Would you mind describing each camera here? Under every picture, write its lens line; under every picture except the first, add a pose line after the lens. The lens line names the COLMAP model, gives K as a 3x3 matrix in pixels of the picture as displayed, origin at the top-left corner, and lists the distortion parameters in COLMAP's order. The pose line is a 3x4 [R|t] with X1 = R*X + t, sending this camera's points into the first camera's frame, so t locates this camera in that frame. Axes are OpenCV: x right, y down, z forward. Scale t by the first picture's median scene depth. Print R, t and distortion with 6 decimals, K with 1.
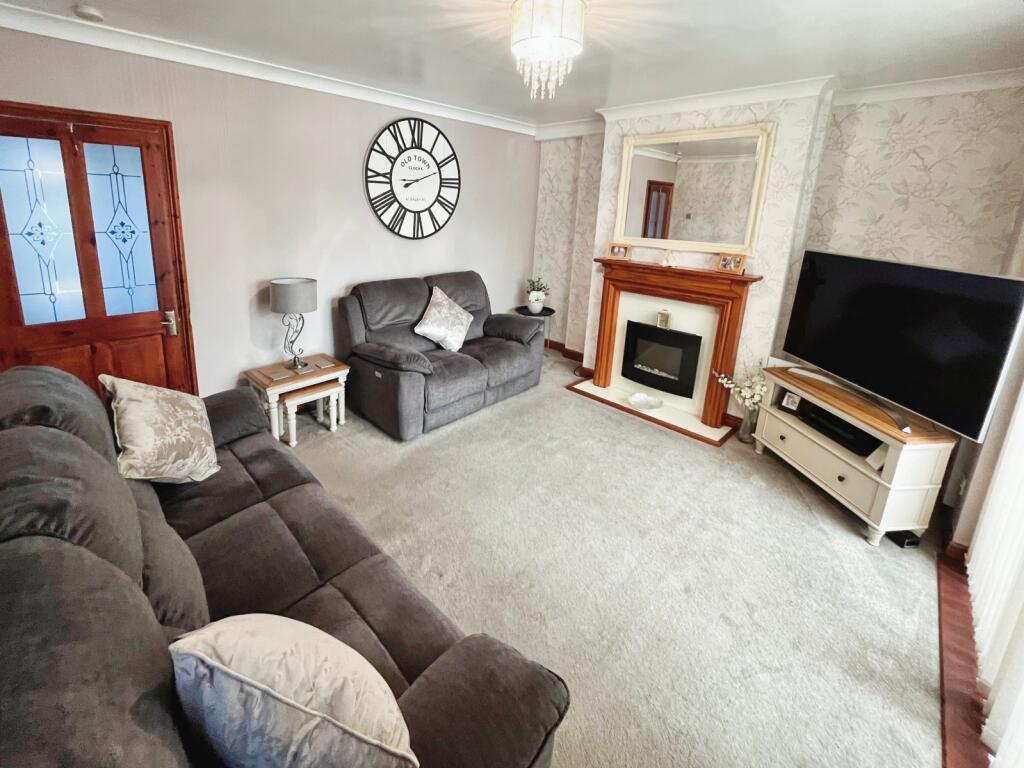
lens RADIAL K [[449.2, 0, 512.0], [0, 449.2, 384.0], [0, 0, 1]] dist [-0.000535, -0.000372]
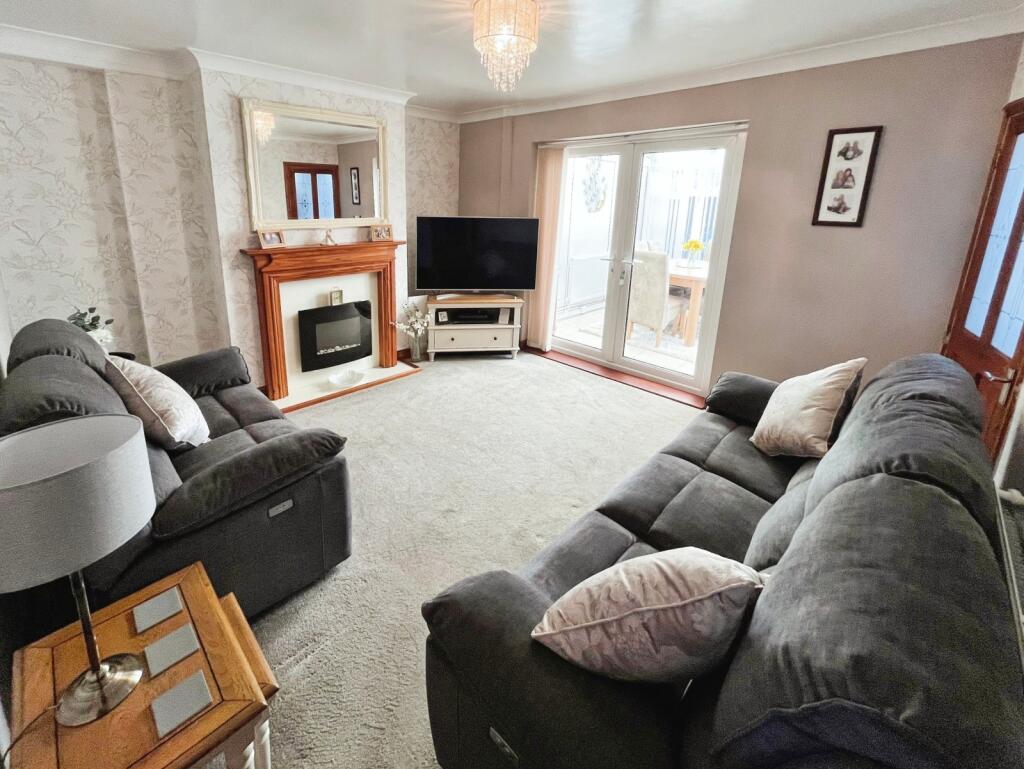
lens RADIAL K [[406.0, 0, 512.0], [0, 406.0, 384.5], [0, 0, 1]] dist [0.001249, -0.000045]
pose [[-0.031244, -0.447121, 0.893928, -0.682108], [0.352574, 0.831944, 0.428441, -0.260433], [-0.935262, 0.328562, 0.131650, 0.619736]]
